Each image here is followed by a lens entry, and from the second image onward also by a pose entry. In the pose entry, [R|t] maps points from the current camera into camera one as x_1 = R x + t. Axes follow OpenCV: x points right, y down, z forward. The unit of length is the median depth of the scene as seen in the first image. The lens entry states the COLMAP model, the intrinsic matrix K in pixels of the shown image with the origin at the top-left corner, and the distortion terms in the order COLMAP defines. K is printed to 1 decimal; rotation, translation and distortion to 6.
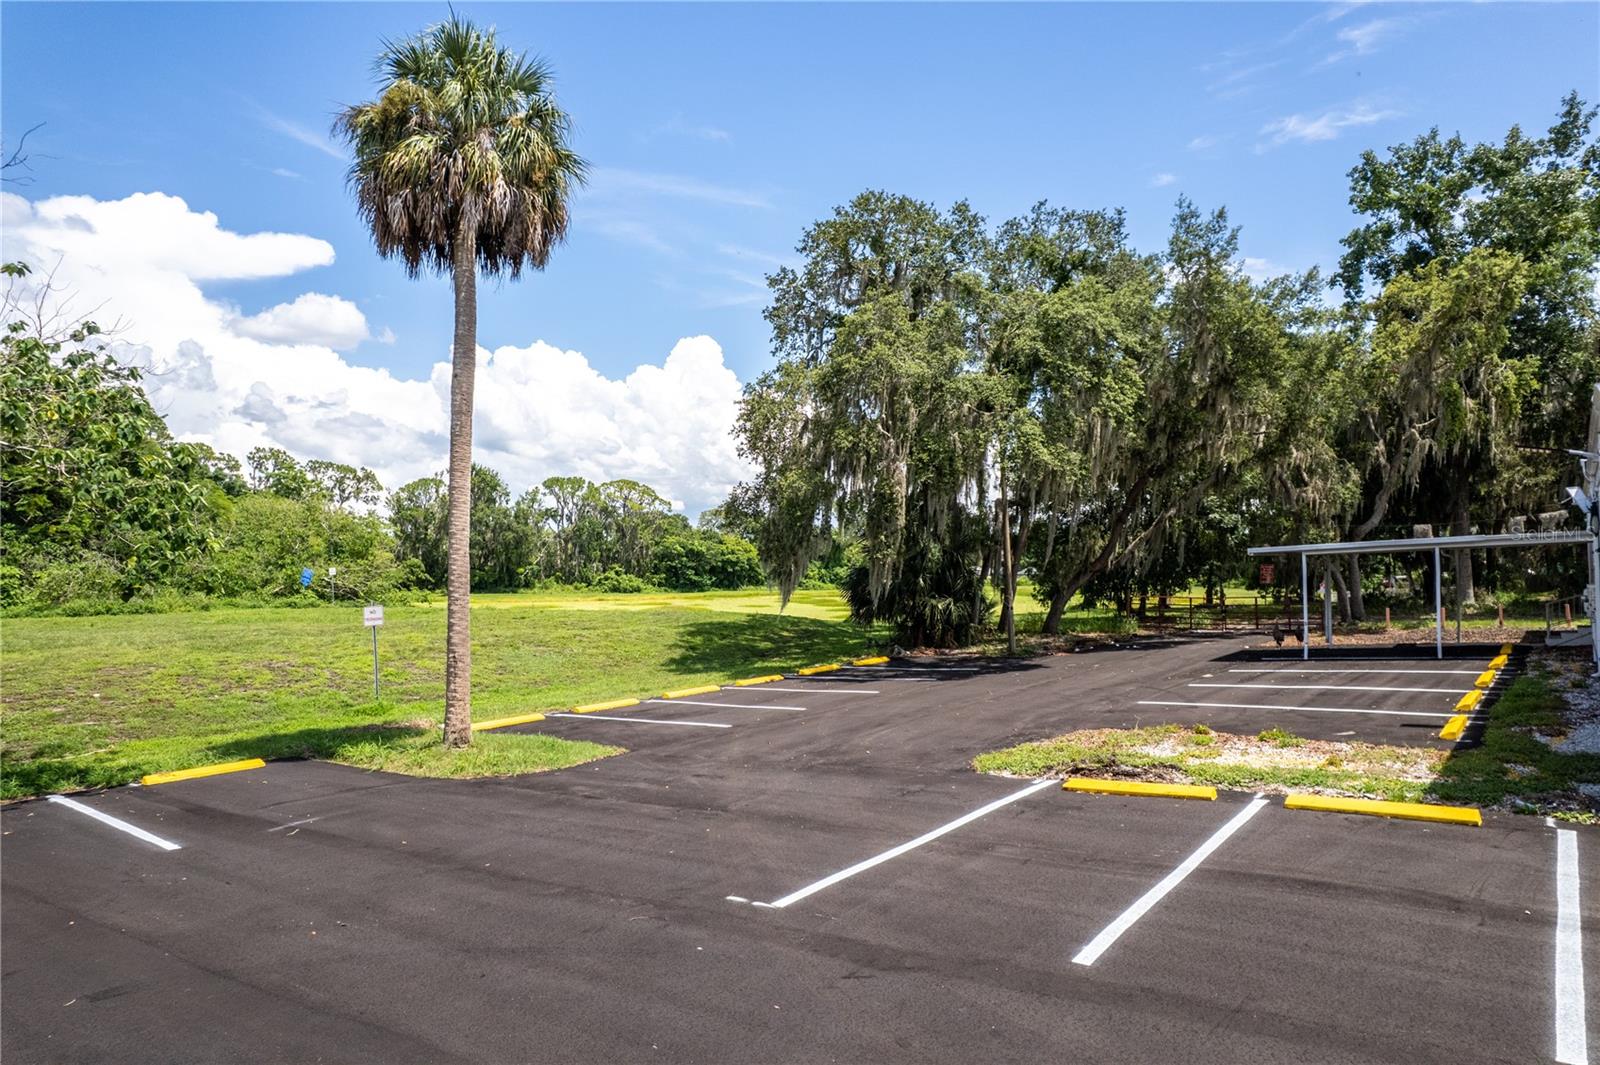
lens RADIAL K [[1019.5, 0, 802.3], [0, 1019.5, 536.0], [0, 0, 1]] dist [-0.066303, 0.060396]
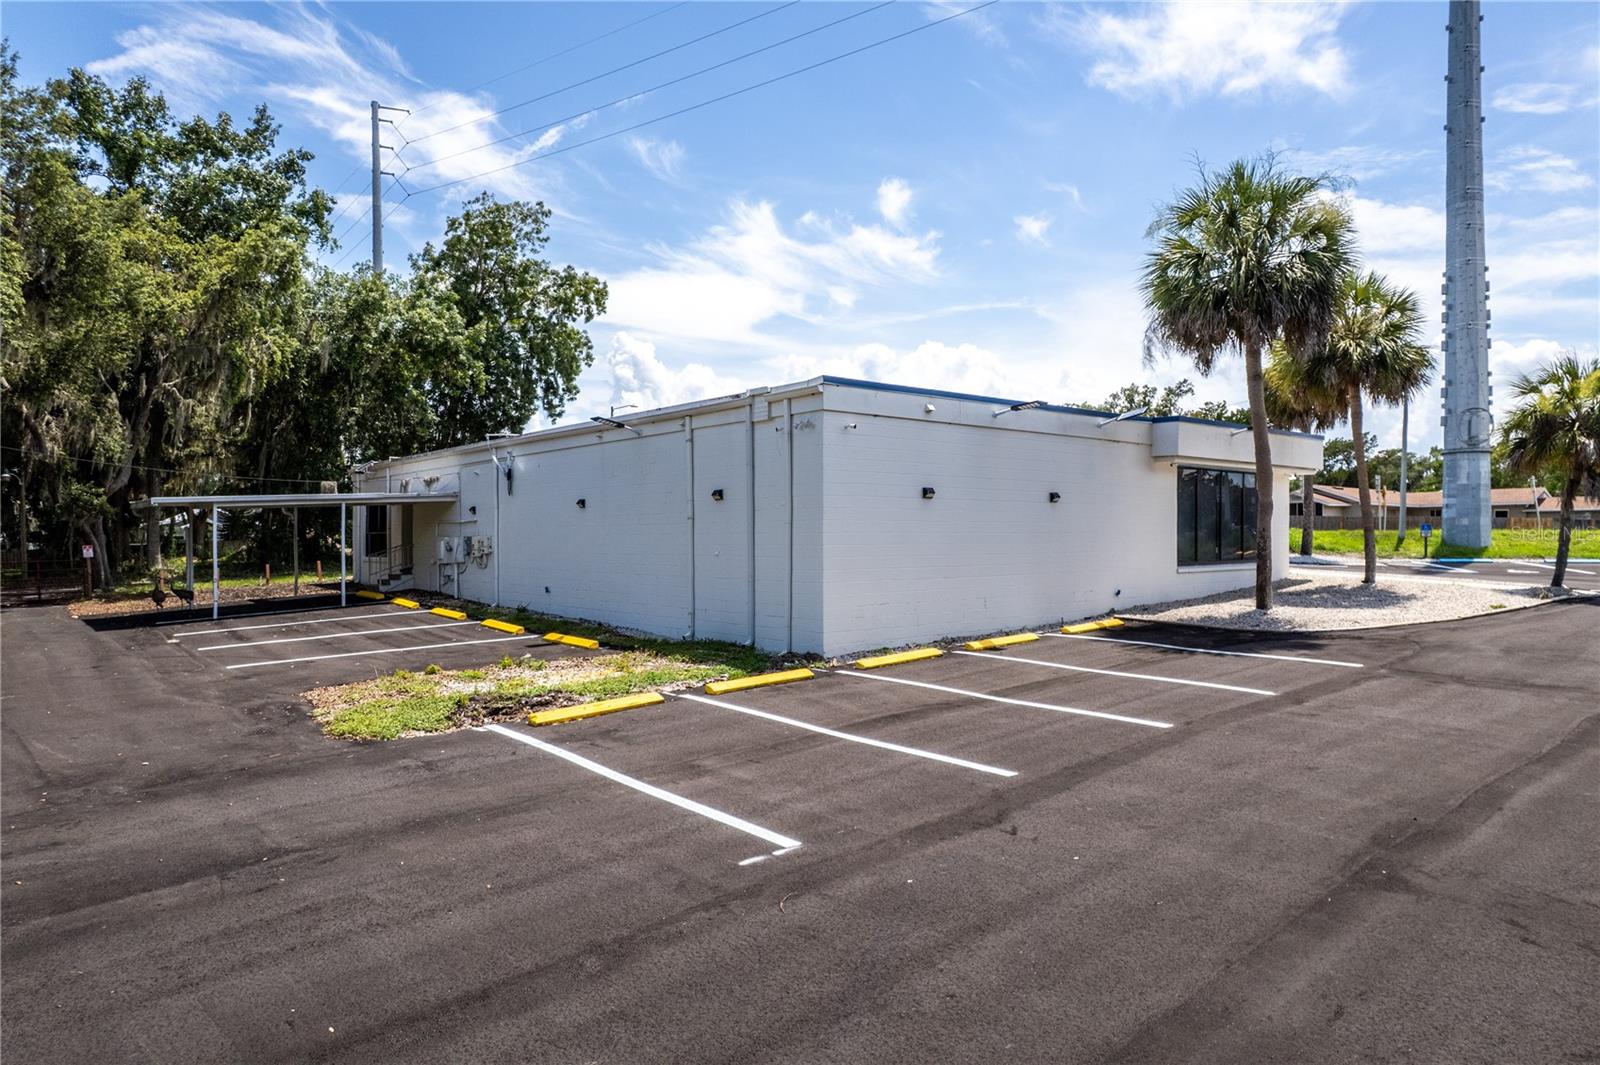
lens RADIAL K [[1019.5, 0, 803.6], [0, 1019.5, 536.3], [0, 0, 1]] dist [-0.066303, 0.060396]
pose [[0.211873, 0.005655, 0.977281, -0.899537], [-0.023988, 0.999712, -0.000584, 0.102986], [-0.977003, -0.023320, 0.211948, 0.835887]]
